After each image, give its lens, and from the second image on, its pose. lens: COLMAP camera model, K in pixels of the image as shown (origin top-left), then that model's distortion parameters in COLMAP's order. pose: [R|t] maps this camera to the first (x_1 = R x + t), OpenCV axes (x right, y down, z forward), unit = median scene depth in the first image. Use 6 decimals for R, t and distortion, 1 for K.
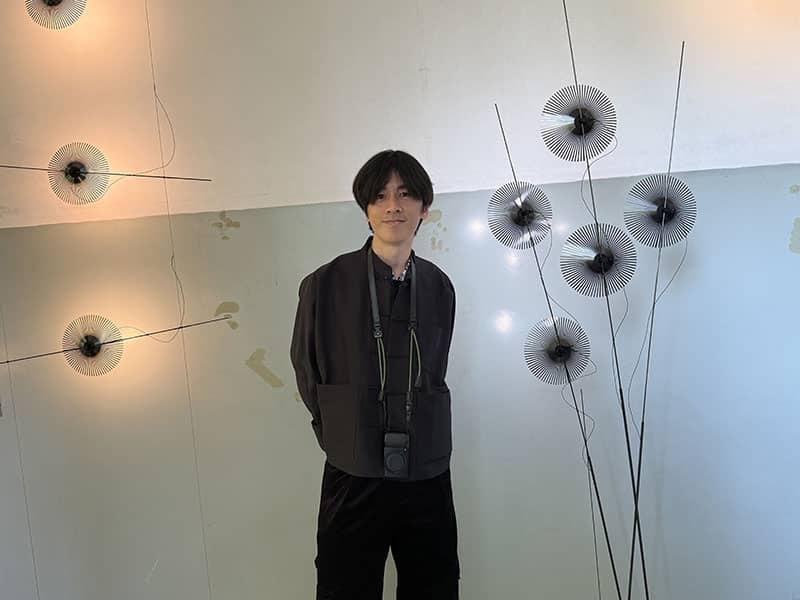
lens RADIAL K [[706.8, 0, 396.1], [0, 706.8, 302.8], [0, 0, 1]] dist [0.096911, -0.149162]
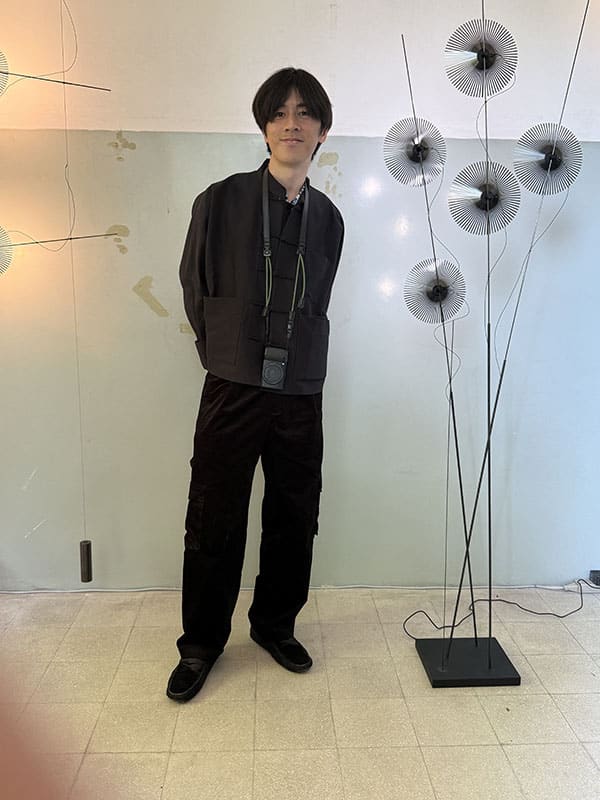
lens RADIAL K [[706.8, 0, 308.7], [0, 706.8, 398.1], [0, 0, 1]] dist [0.096911, -0.149162]
pose [[0.994699, 0.087963, 0.053267, -0.001338], [-0.093066, 0.990378, 0.102423, 0.139299], [-0.043745, -0.106838, 0.993314, -0.055587]]
